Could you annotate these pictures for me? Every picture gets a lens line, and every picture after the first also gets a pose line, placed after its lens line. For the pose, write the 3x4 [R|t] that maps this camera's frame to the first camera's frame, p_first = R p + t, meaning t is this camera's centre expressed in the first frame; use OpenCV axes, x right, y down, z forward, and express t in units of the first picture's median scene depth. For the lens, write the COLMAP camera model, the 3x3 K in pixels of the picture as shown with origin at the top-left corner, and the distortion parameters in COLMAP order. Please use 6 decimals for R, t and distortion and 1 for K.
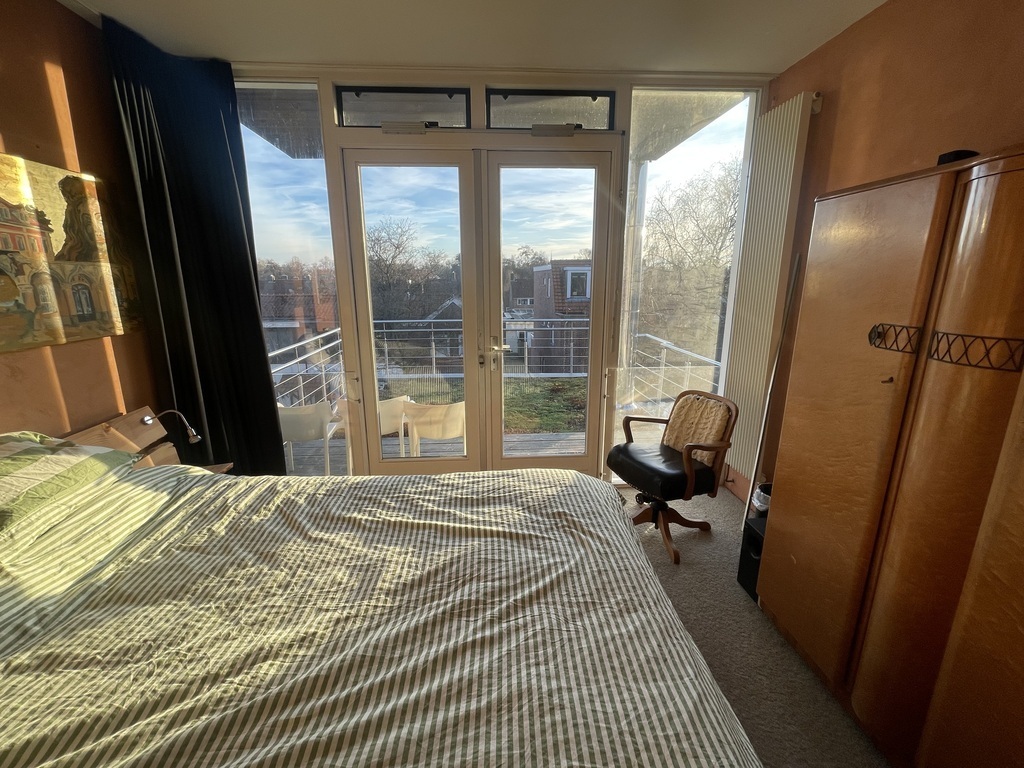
lens RADIAL K [[431.4, 0, 512.0], [0, 431.4, 384.0], [0, 0, 1]] dist [-0.002596, -0.000109]
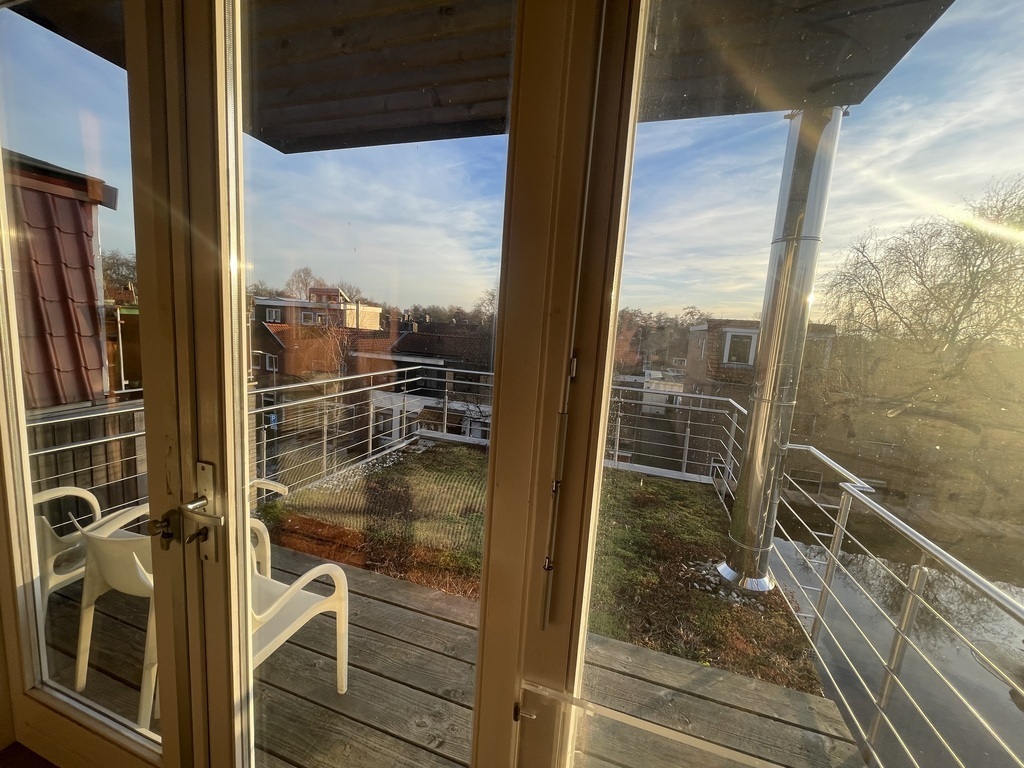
lens RADIAL K [[413.9, 0, 512.0], [0, 413.9, 384.0], [0, 0, 1]] dist [-0.002350, -0.000165]
pose [[0.929617, 0.115012, -0.350121, 0.529162], [-0.154217, 0.984275, -0.086141, -0.335354], [0.334708, 0.134073, 0.932735, 1.428594]]
